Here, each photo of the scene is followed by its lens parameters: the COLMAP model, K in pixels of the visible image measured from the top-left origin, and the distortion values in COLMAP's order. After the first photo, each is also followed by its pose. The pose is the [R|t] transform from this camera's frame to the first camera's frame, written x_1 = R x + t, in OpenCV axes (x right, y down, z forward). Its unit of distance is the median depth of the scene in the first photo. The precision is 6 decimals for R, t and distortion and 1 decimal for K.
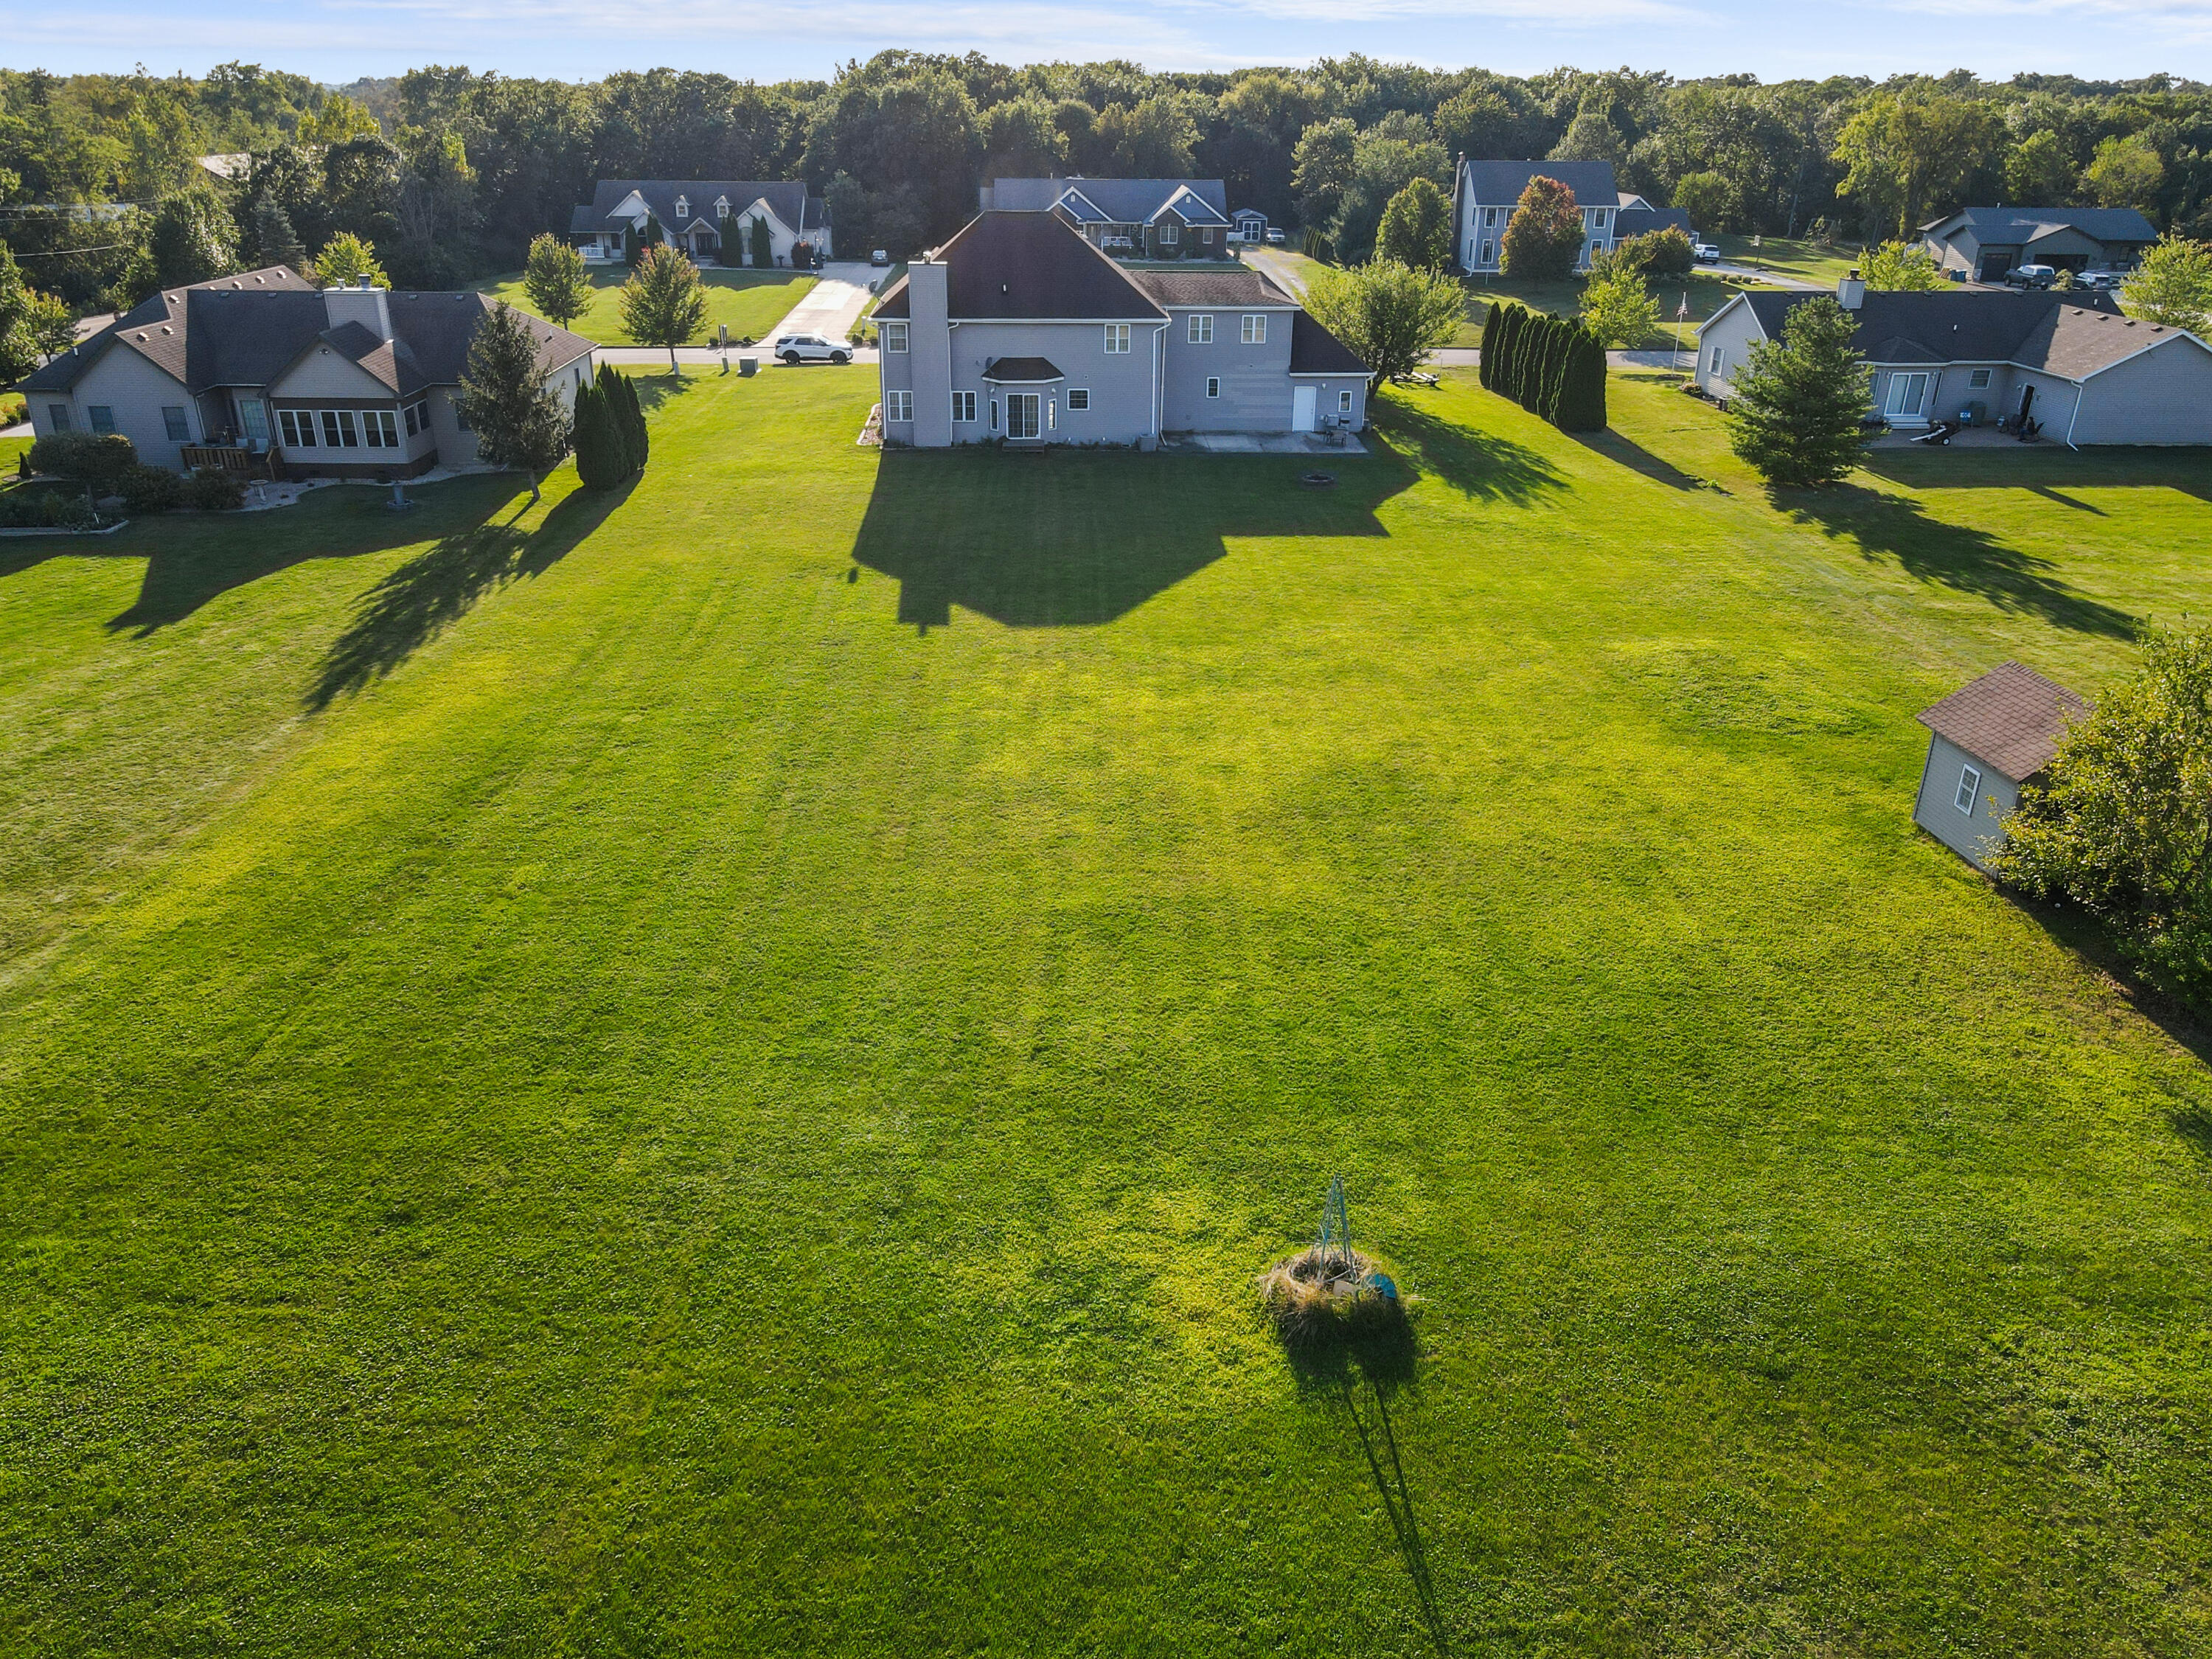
lens RADIAL K [[1588.7, 0, 1090.0], [0, 1588.7, 829.4], [0, 0, 1]] dist [0.000345, 0.000124]
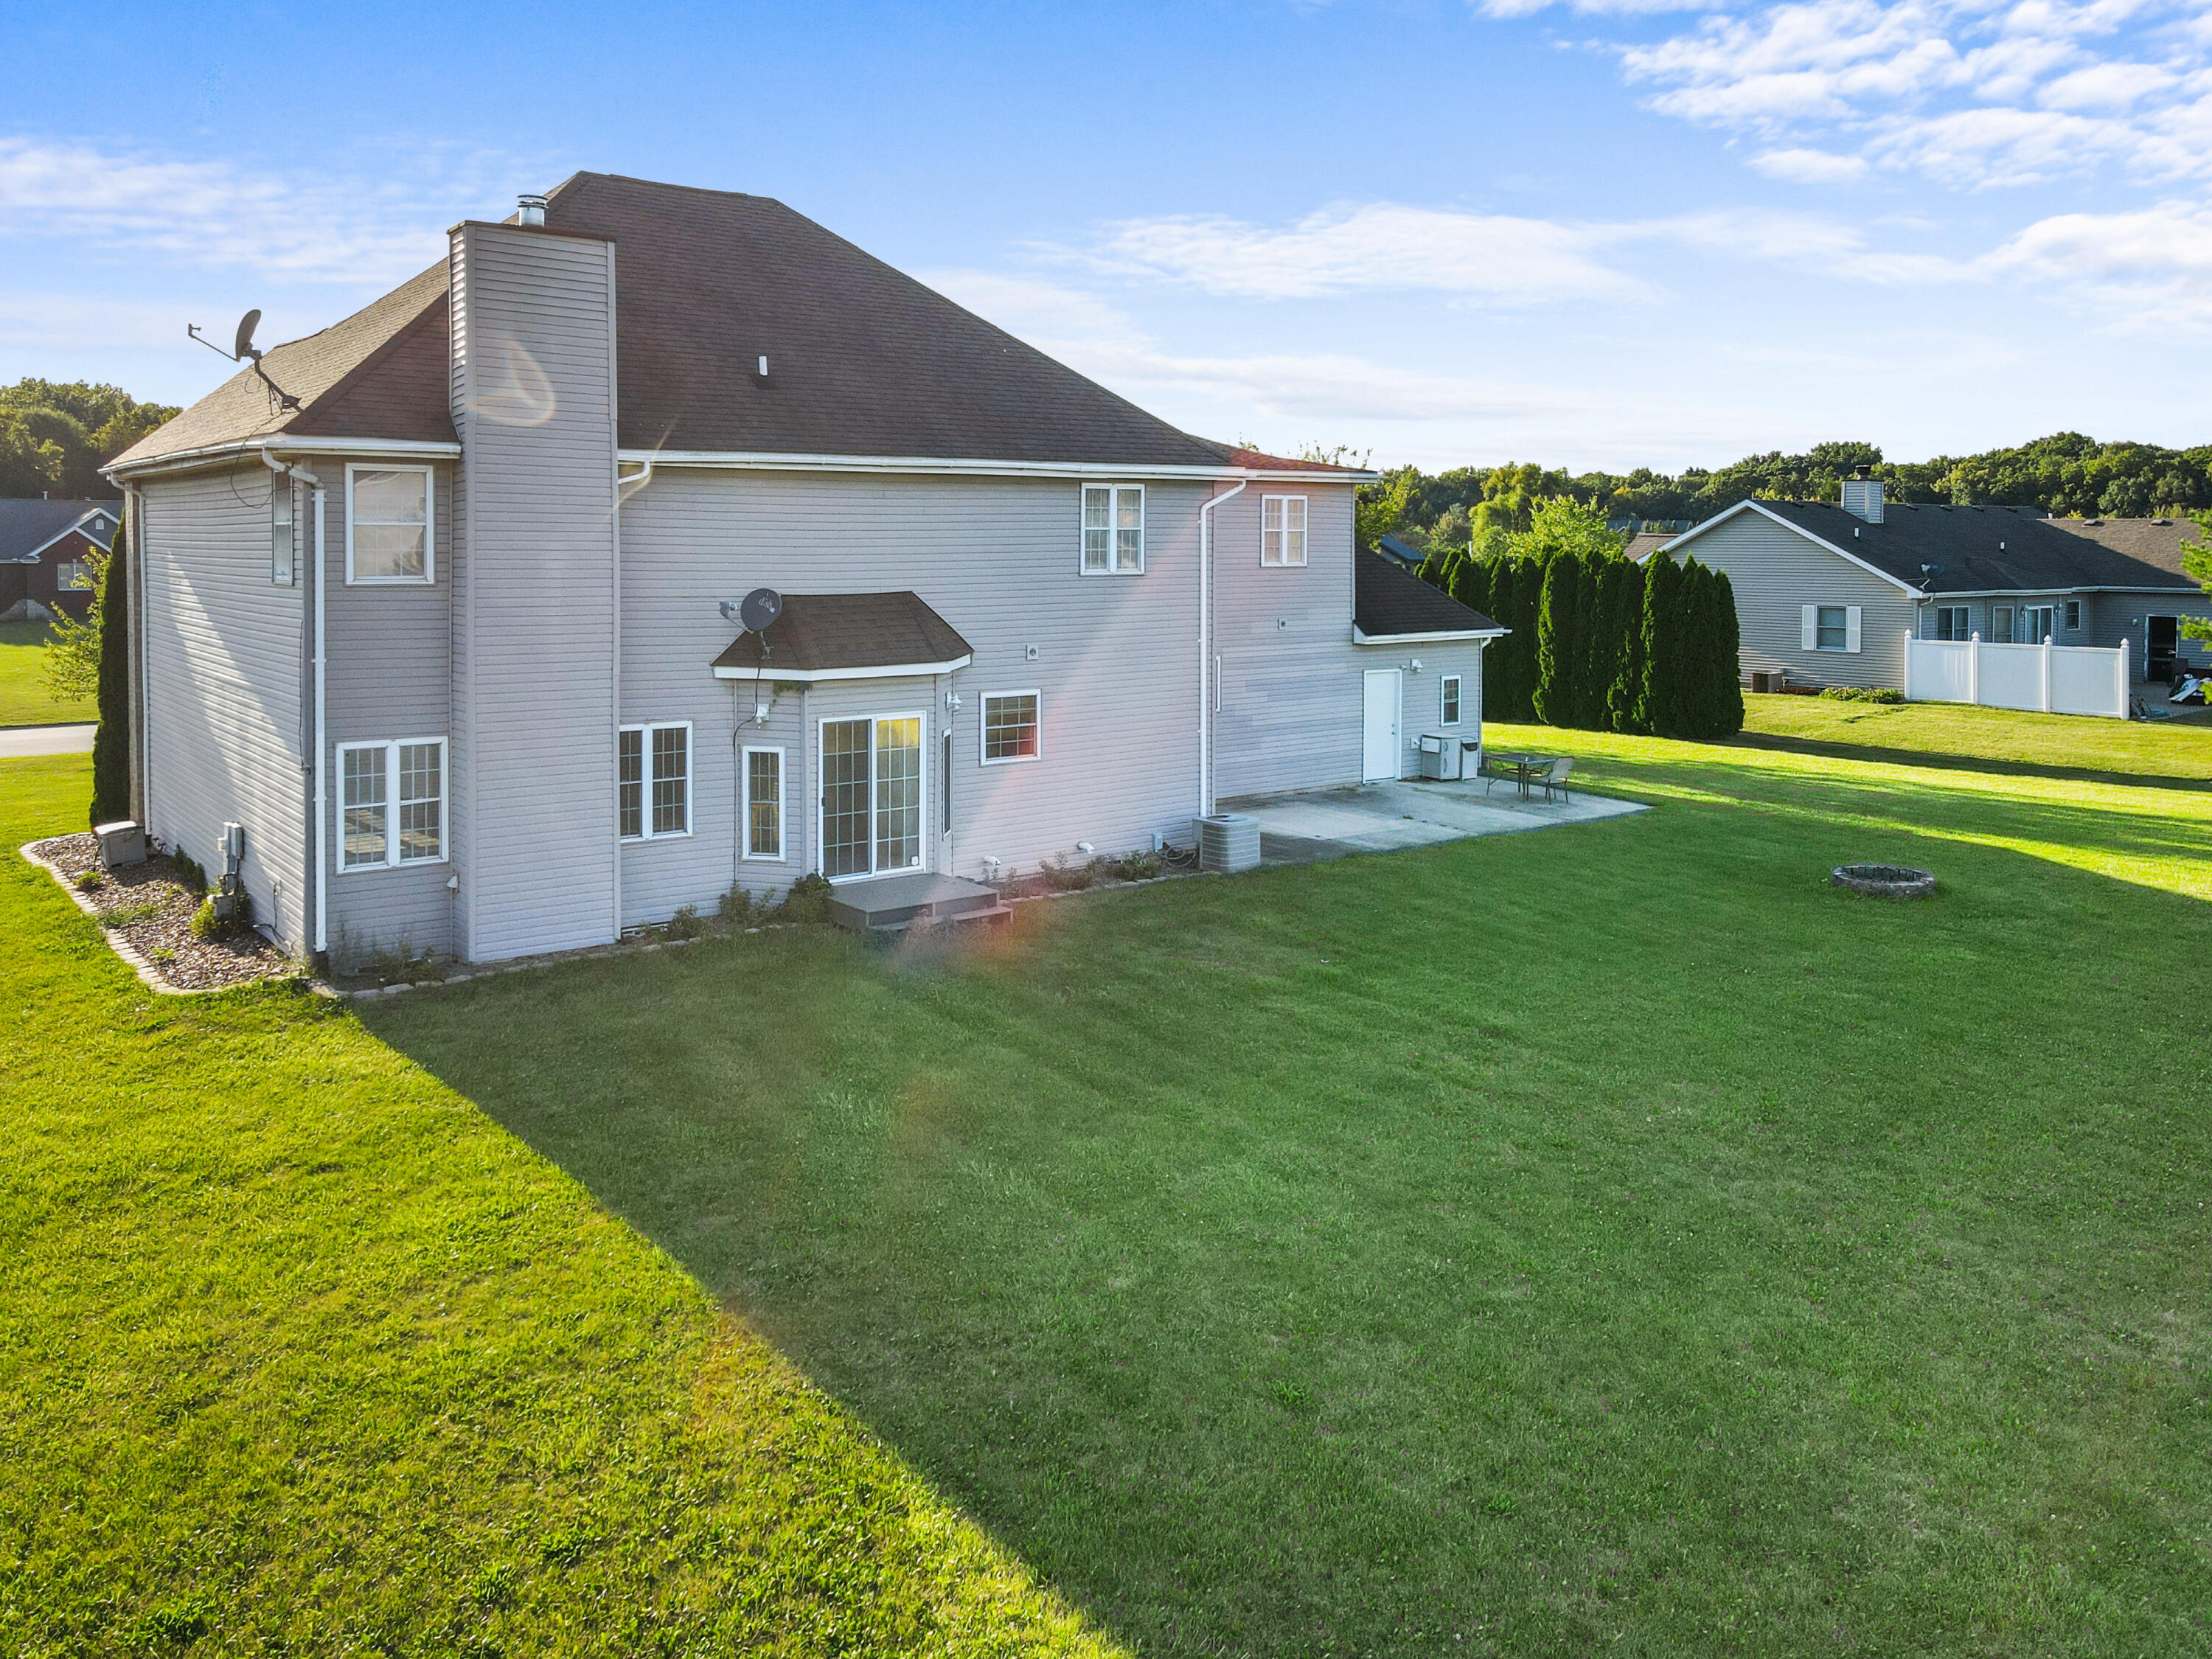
lens RADIAL K [[1688.4, 0, 1073.2], [0, 1688.4, 569.3], [0, 0, 1]] dist [0.004292, 0.002568]
pose [[0.815242, -0.014780, 0.578932, -0.075104], [0.244026, 0.915359, -0.320265, -0.080078], [-0.525197, 0.402368, 0.749846, 0.308791]]
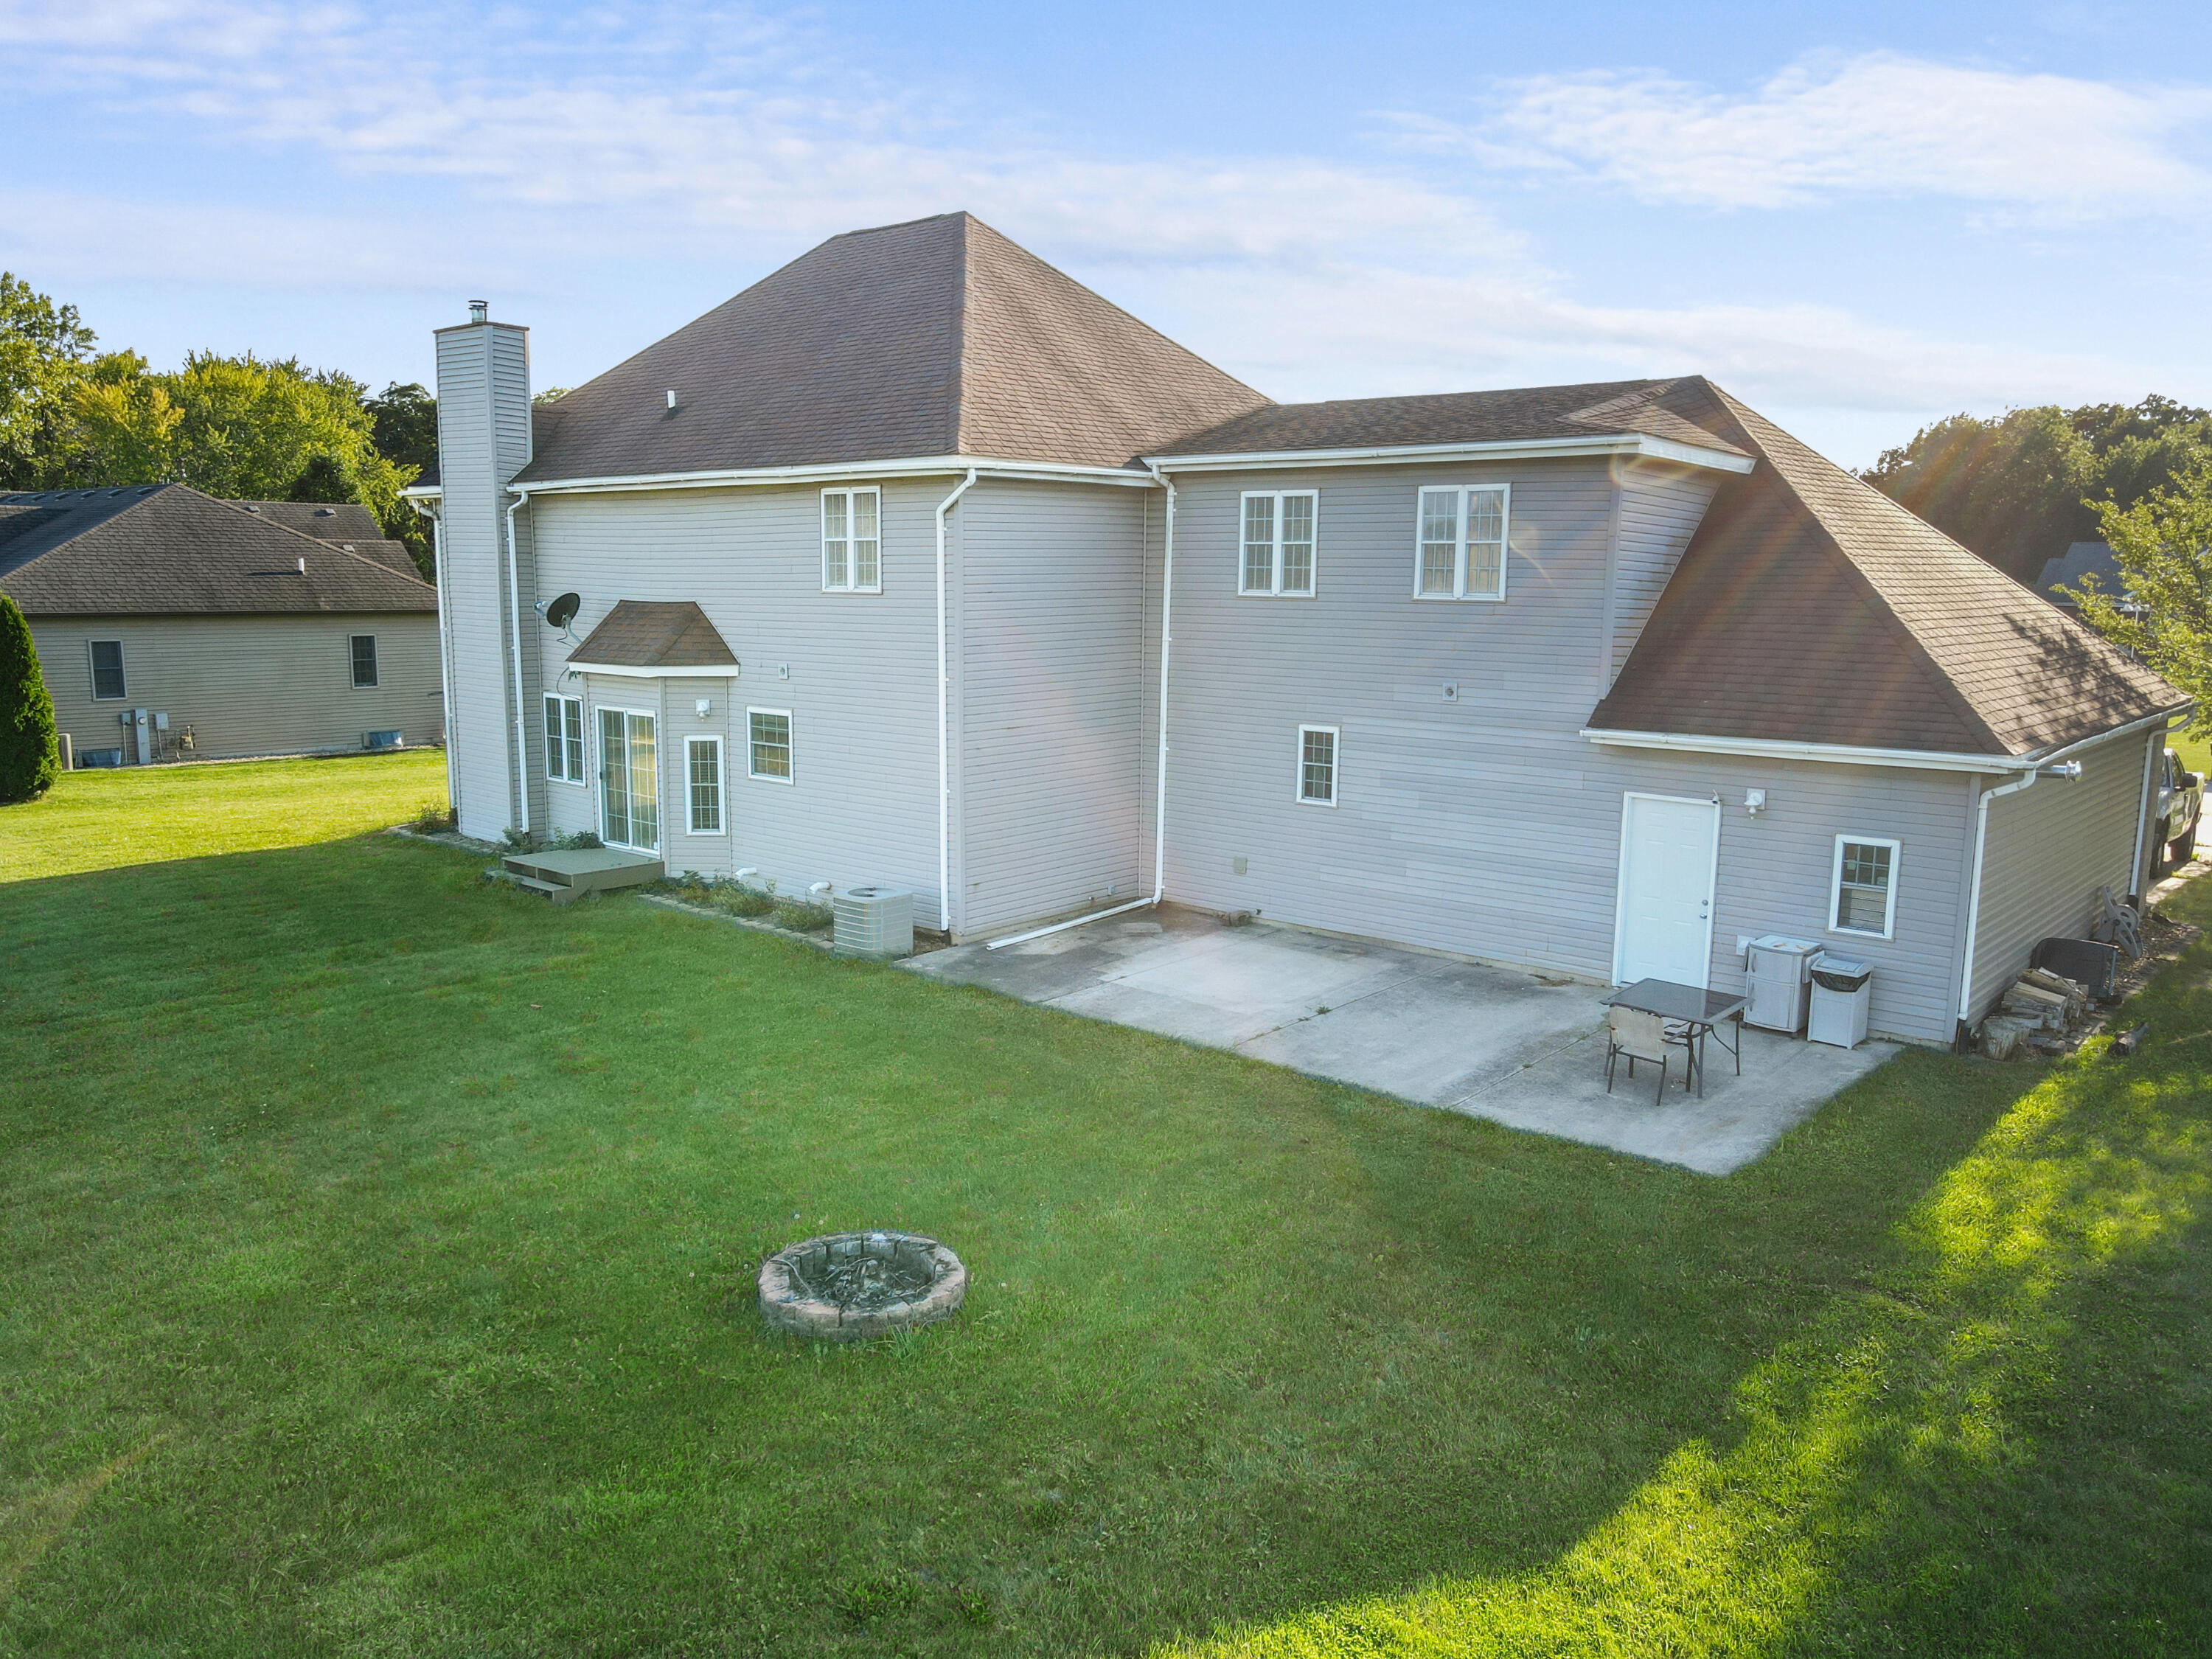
lens RADIAL K [[1632.1, 0, 1076.2], [0, 1632.1, 825.2], [0, 0, 1]] dist [-0.029703, -0.000333]
pose [[0.724249, 0.110064, -0.680698, 0.099343], [-0.290245, 0.944126, -0.156156, -0.093702], [0.625477, 0.310665, 0.715728, 0.342206]]
